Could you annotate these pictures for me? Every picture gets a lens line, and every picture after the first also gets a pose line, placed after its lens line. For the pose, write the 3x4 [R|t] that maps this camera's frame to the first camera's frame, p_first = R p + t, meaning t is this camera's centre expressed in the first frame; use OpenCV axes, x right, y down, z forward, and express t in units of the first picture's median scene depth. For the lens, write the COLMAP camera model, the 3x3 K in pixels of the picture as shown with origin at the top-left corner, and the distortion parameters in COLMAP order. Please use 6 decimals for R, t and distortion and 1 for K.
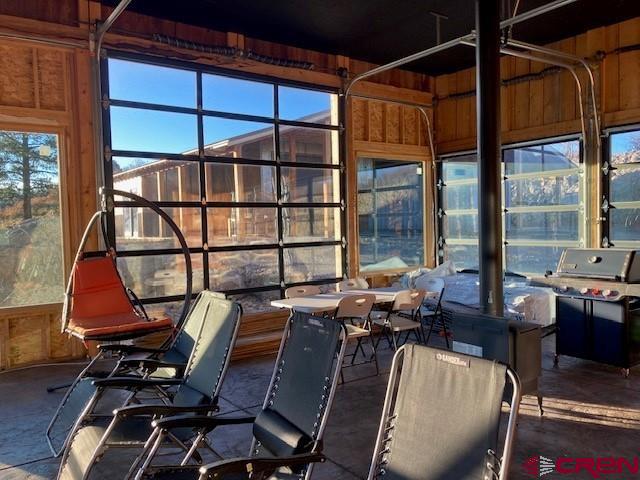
lens RADIAL K [[525.7, 0, 320.0], [0, 525.7, 240.0], [0, 0, 1]] dist [0.011061, 0.001602]
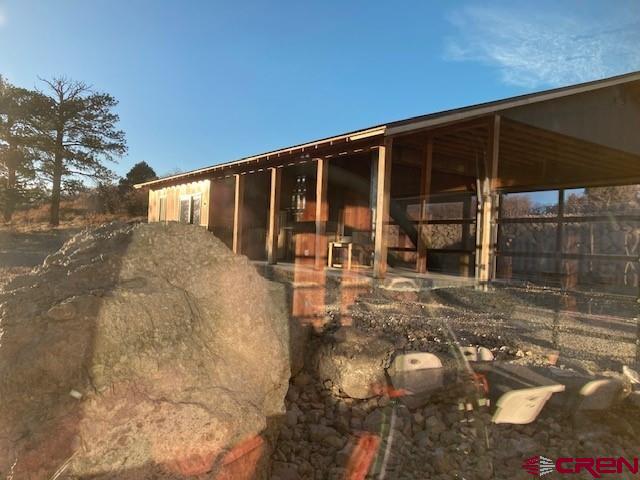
lens RADIAL K [[525.7, 0, 320.0], [0, 525.7, 240.0], [0, 0, 1]] dist [0.011061, 0.001602]
pose [[0.996960, 0.073127, -0.026878, -0.081419], [-0.074348, 0.996092, -0.047667, -0.003956], [0.023287, 0.049521, 0.998502, 0.125377]]
